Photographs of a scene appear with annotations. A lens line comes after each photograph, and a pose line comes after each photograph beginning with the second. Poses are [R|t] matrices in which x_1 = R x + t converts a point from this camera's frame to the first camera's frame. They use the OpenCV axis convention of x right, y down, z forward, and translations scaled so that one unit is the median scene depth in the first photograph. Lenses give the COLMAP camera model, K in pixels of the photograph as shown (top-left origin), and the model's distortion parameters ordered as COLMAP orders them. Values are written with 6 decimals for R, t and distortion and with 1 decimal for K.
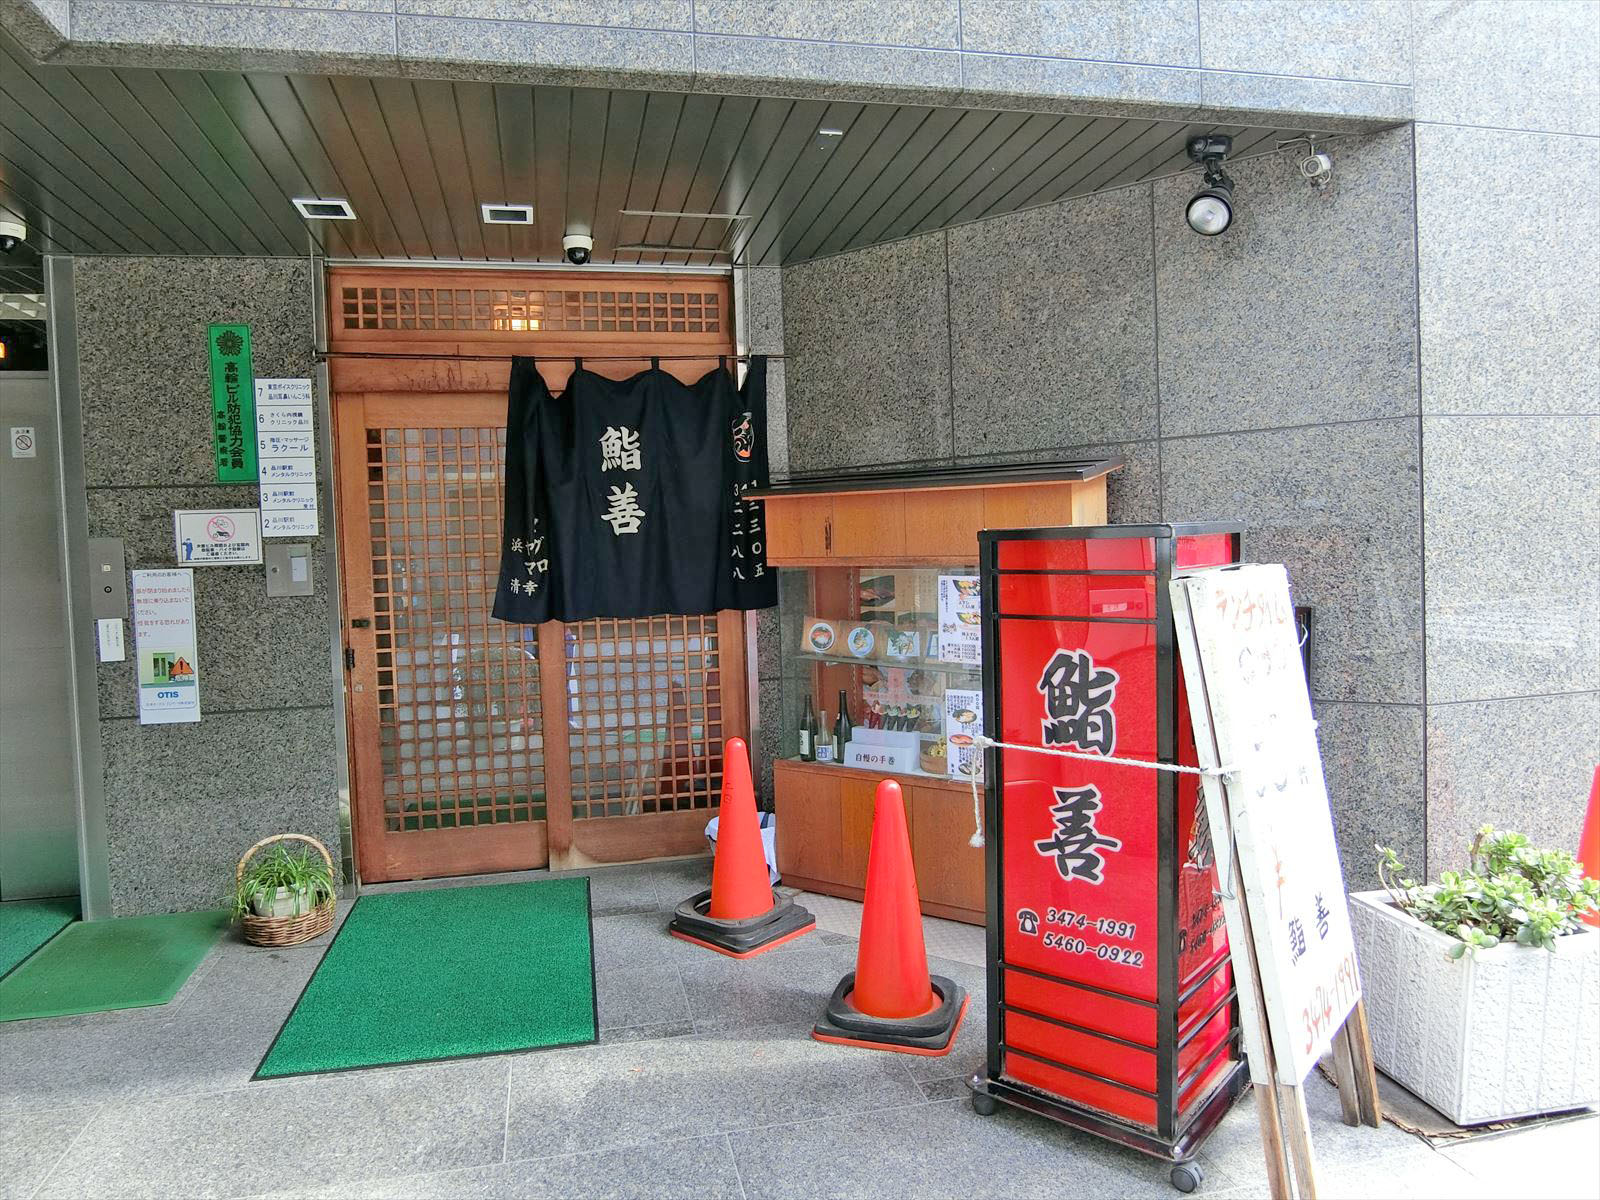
lens RADIAL K [[1066.3, 0, 795.8], [0, 1066.3, 601.5], [0, 0, 1]] dist [-0.025677, -0.005957]
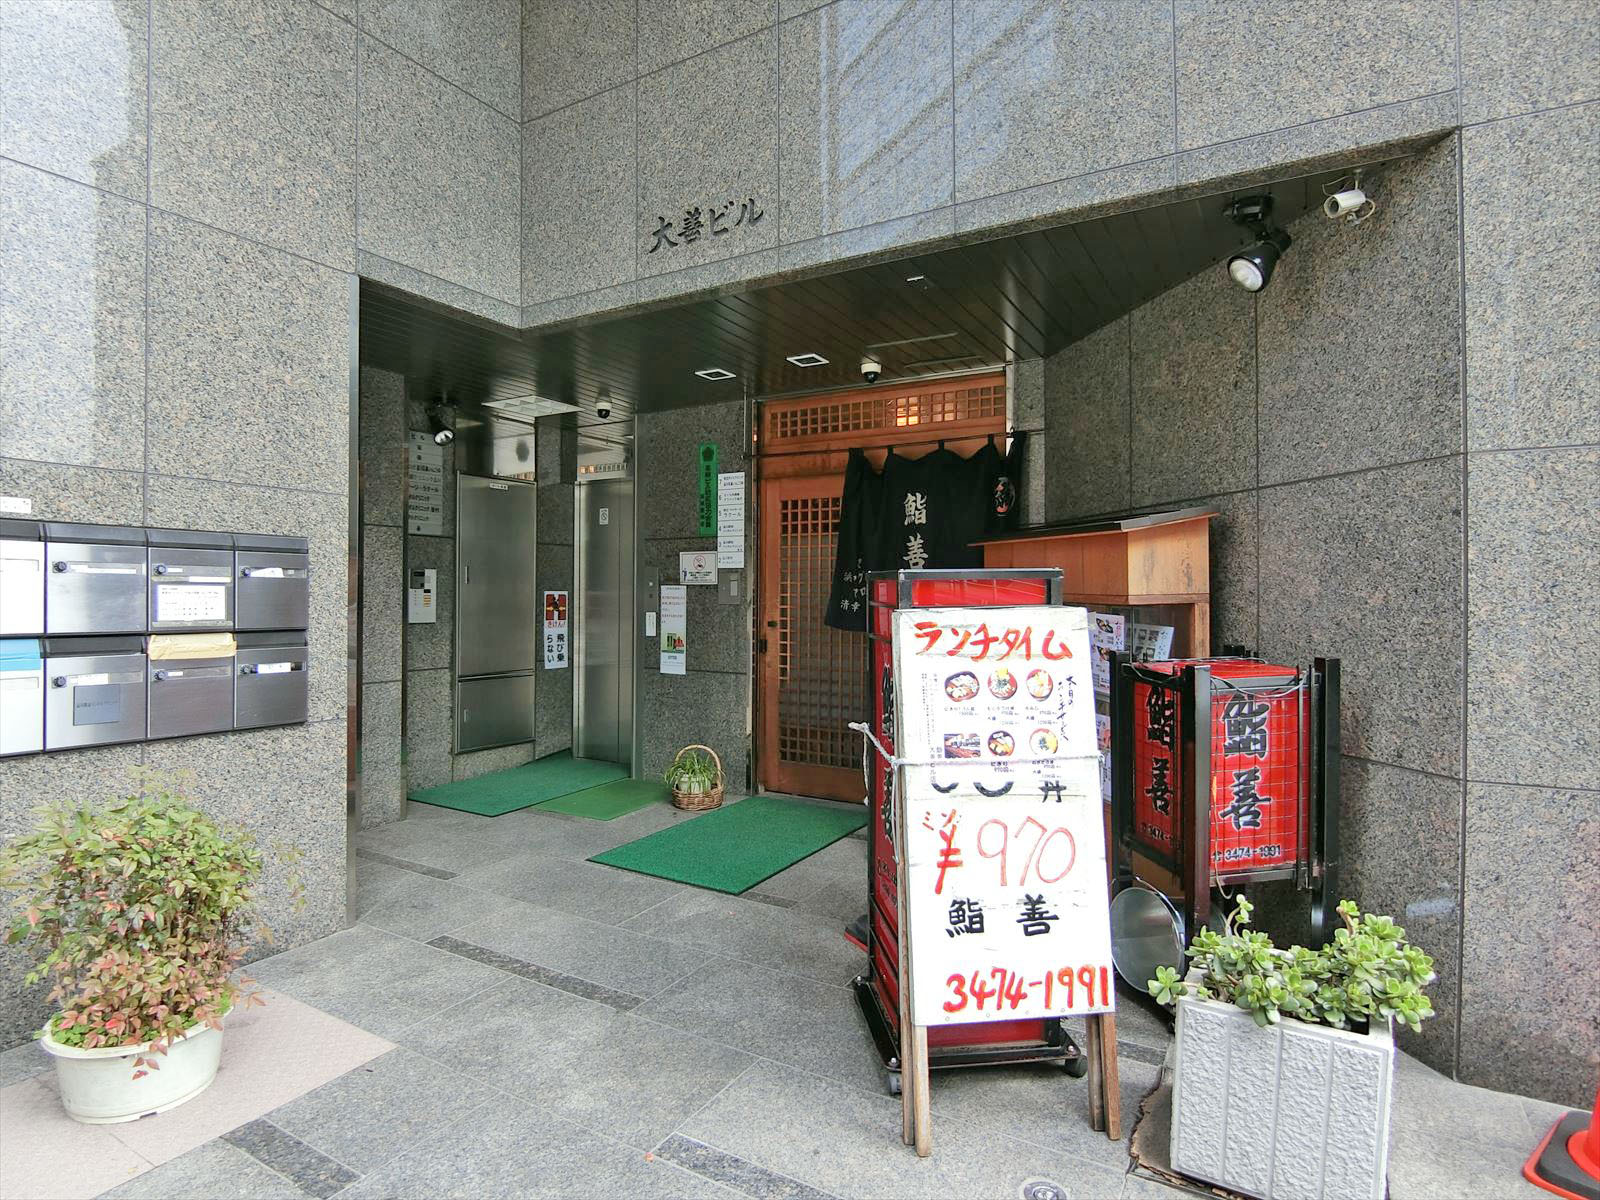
lens RADIAL K [[886.3, 0, 800.0], [0, 886.3, 600.0], [0, 0, 1]] dist [-0.021566, -0.000493]
pose [[0.730144, 0.039913, -0.682127, 0.564208], [-0.056642, 0.998392, -0.002211, -0.015762], [0.680942, 0.040251, 0.731230, 0.069306]]
